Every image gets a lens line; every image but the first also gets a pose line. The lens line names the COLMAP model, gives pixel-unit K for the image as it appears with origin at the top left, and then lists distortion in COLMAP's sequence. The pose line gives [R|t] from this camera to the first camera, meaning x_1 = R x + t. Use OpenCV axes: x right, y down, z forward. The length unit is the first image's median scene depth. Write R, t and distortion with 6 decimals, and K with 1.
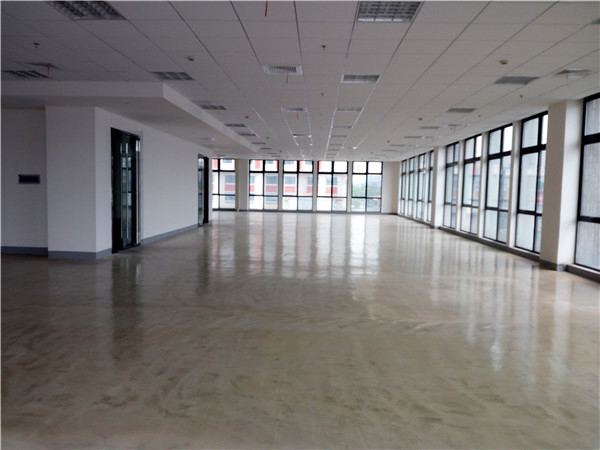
lens RADIAL K [[501.5, 0, 303.9], [0, 501.5, 226.9], [0, 0, 1]] dist [0.126279, -0.062407]
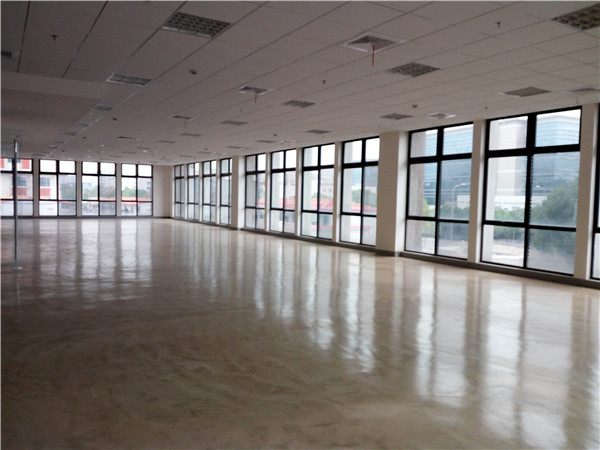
lens RADIAL K [[501.5, 0, 297.8], [0, 501.5, 229.5], [0, 0, 1]] dist [0.126279, -0.062407]
pose [[0.836260, -0.041070, 0.546792, -0.203201], [0.040111, 0.999101, 0.013697, -0.006389], [-0.546863, 0.010478, 0.837156, 0.011814]]
